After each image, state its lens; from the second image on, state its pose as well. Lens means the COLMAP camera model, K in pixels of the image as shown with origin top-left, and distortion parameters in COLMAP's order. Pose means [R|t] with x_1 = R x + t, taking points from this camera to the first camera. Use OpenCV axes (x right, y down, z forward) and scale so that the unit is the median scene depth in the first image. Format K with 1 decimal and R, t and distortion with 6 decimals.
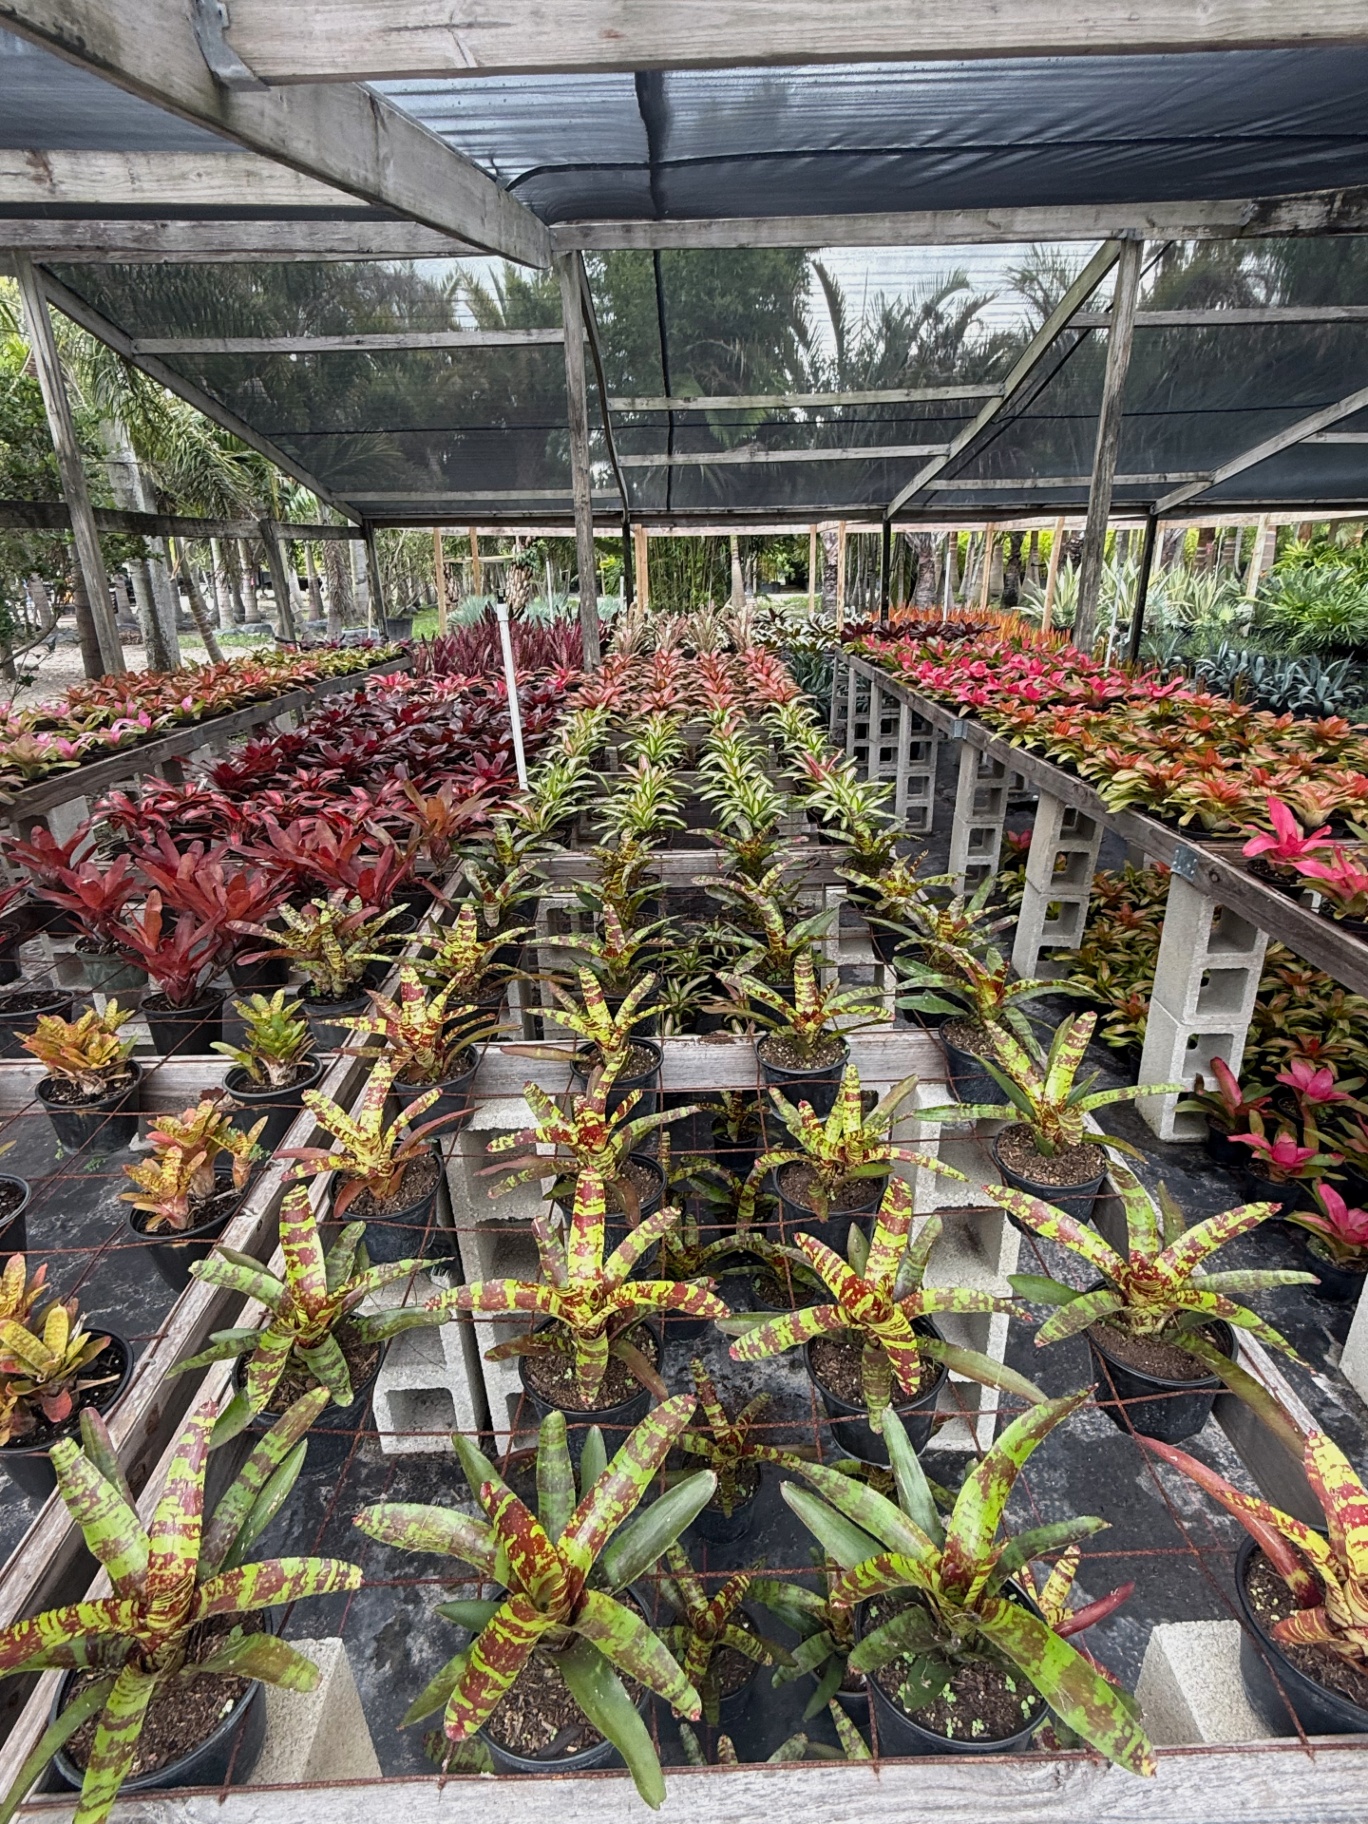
lens RADIAL K [[985.8, 0, 681.2], [0, 985.8, 920.7], [0, 0, 1]] dist [0.006282, -0.001518]
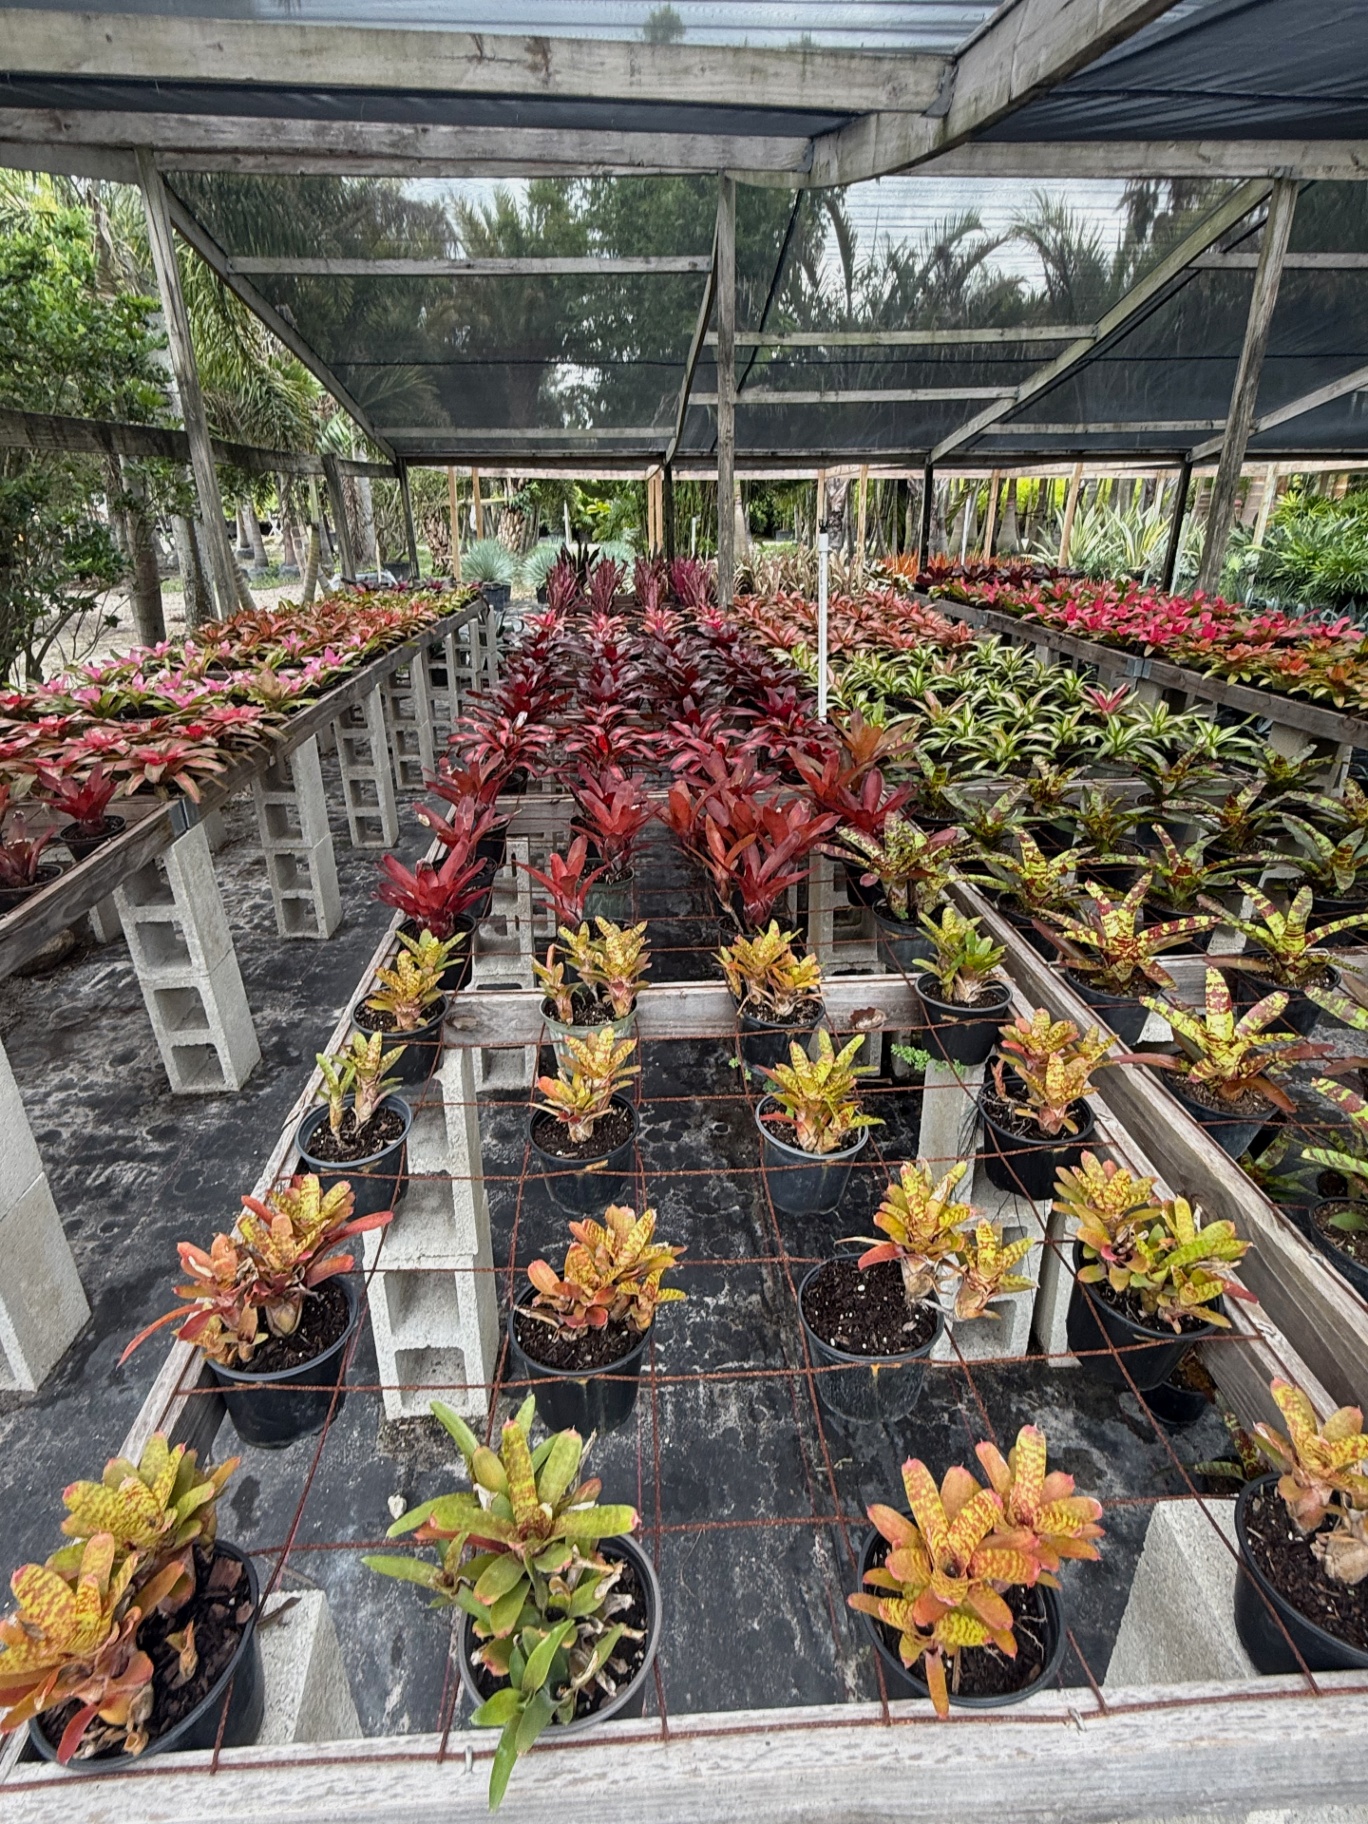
lens RADIAL K [[985.8, 0, 680.1], [0, 985.8, 911.2], [0, 0, 1]] dist [0.006282, -0.001518]
pose [[0.997996, -0.014898, 0.061505, -0.101336], [0.012593, 0.999210, 0.037701, 0.004406], [-0.062018, -0.036851, 0.997394, 0.002623]]
